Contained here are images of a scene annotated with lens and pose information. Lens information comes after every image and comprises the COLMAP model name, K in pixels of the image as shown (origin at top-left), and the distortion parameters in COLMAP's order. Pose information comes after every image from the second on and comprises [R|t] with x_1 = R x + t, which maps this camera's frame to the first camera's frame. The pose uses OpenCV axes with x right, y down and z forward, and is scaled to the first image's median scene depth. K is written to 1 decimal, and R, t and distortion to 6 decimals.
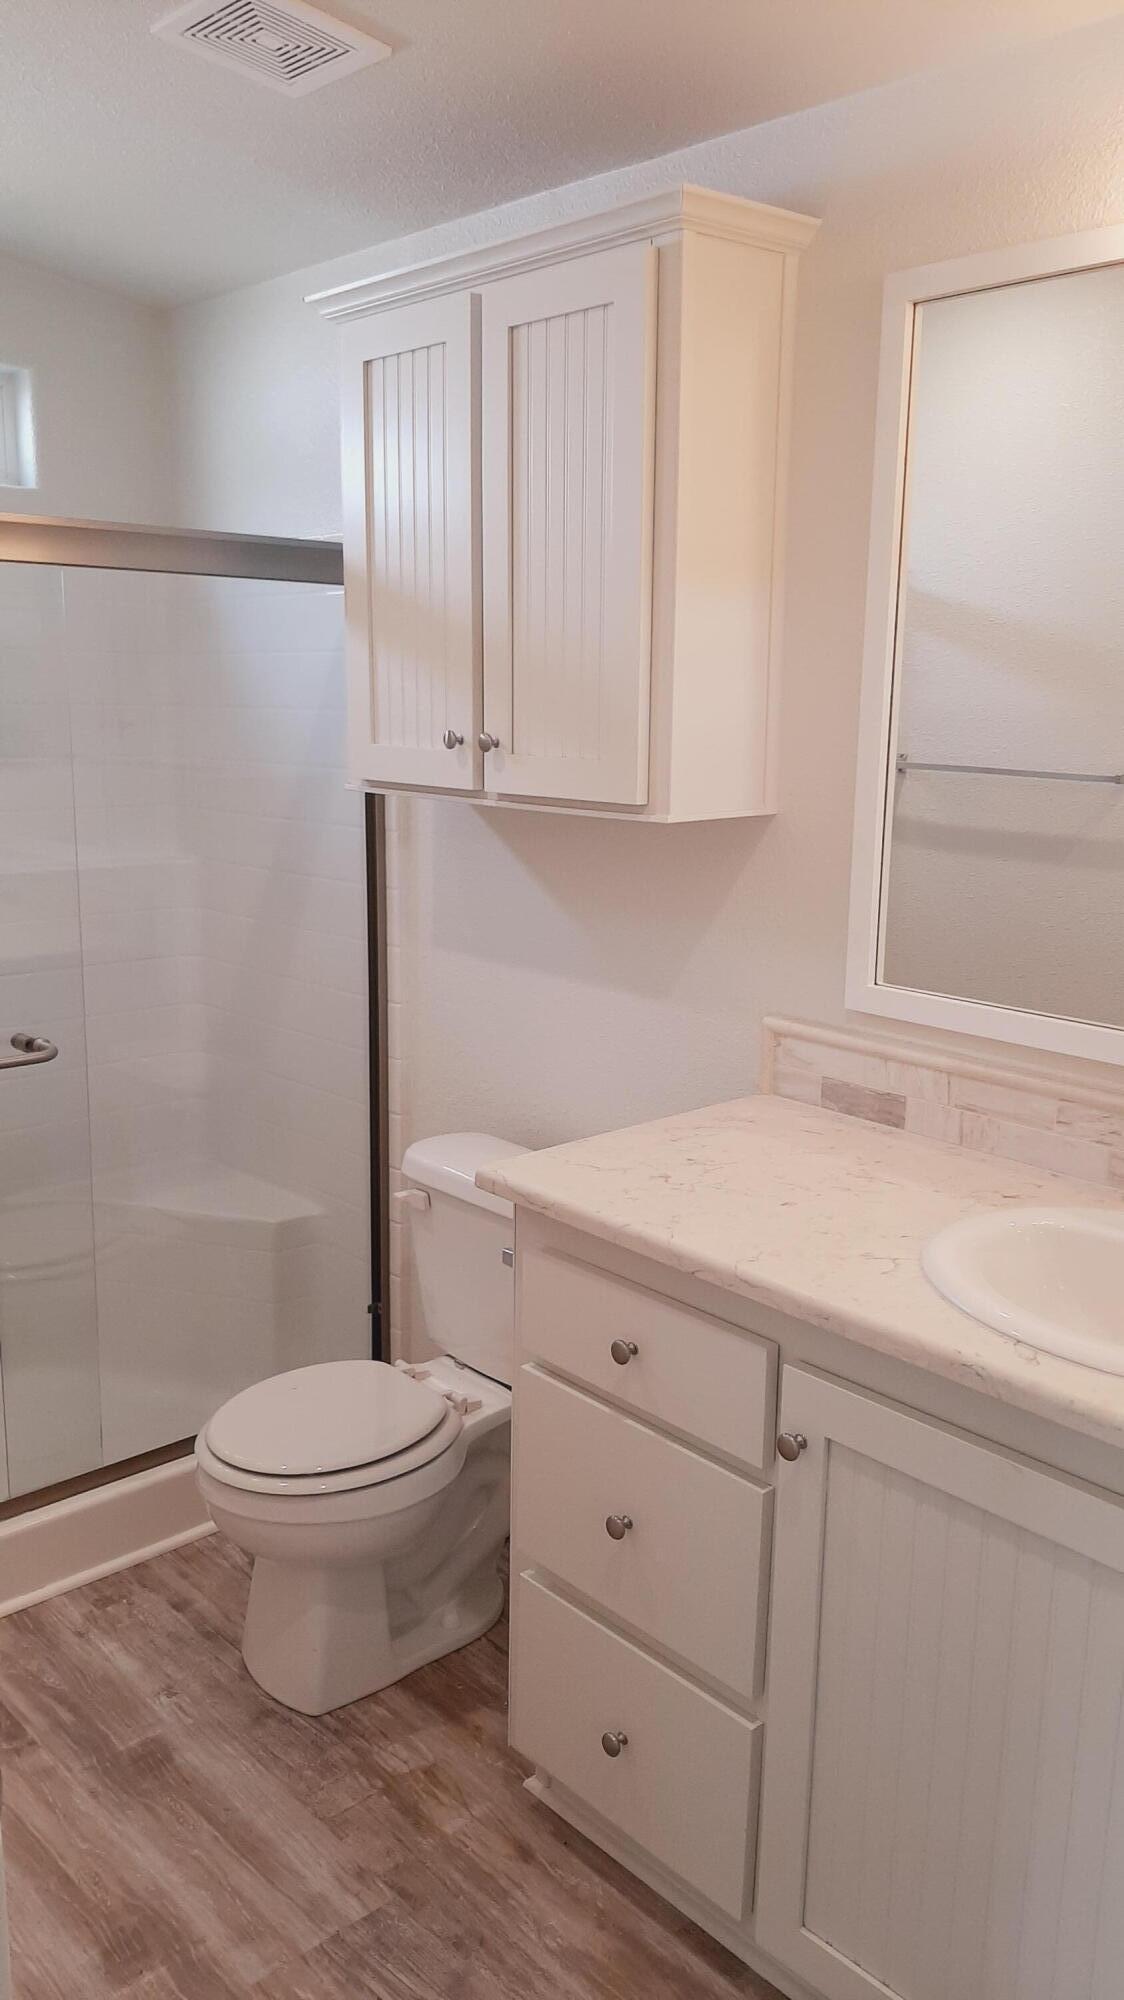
lens RADIAL K [[1537.6, 0, 571.5], [0, 1537.6, 996.8], [0, 0, 1]] dist [0.014258, -0.006662]
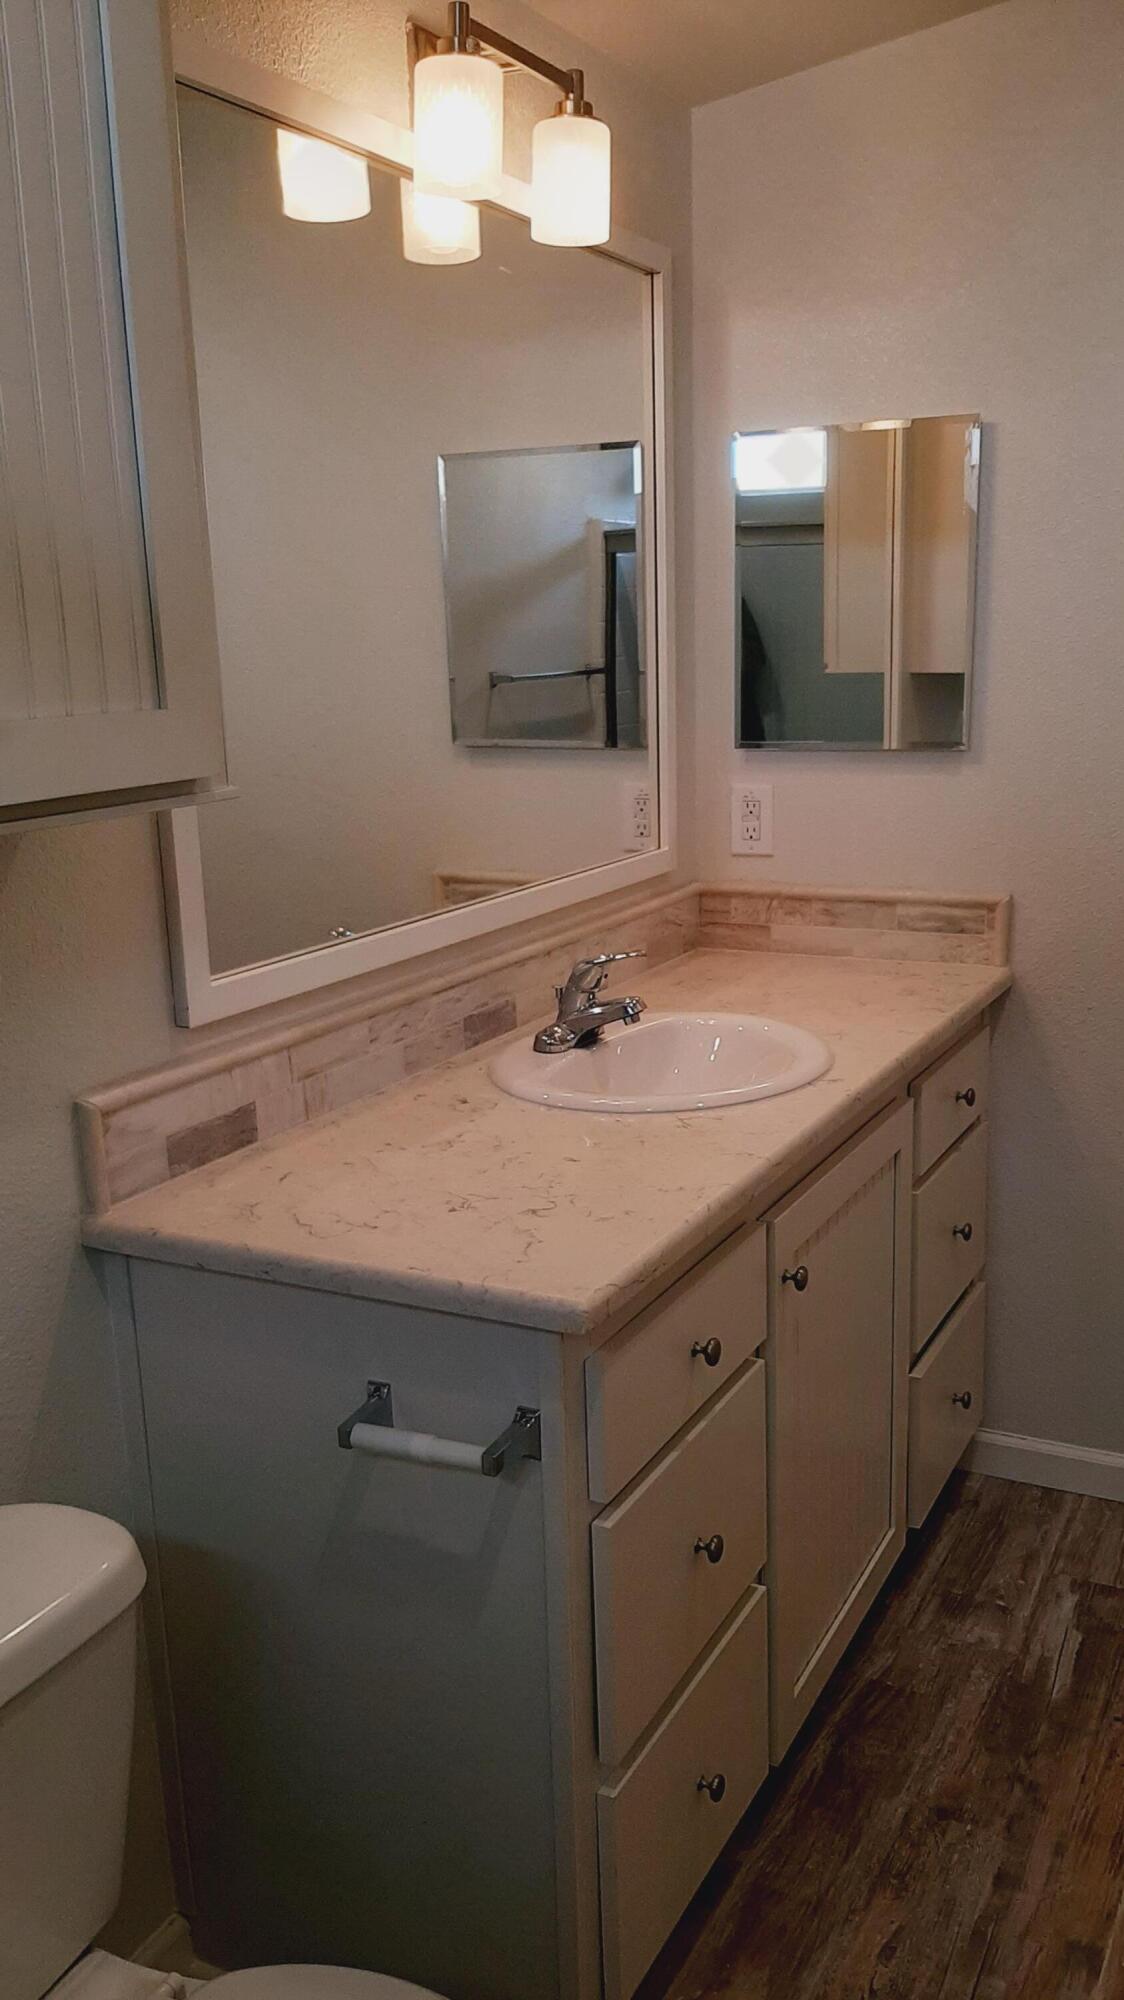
lens RADIAL K [[1537.6, 0, 569.0], [0, 1537.6, 1003.8], [0, 0, 1]] dist [0.014258, -0.006662]
pose [[-0.337169, -0.218197, 0.915810, -0.608842], [0.206397, 0.931974, 0.298036, -0.203040], [-0.918541, 0.289509, -0.269197, 1.090358]]
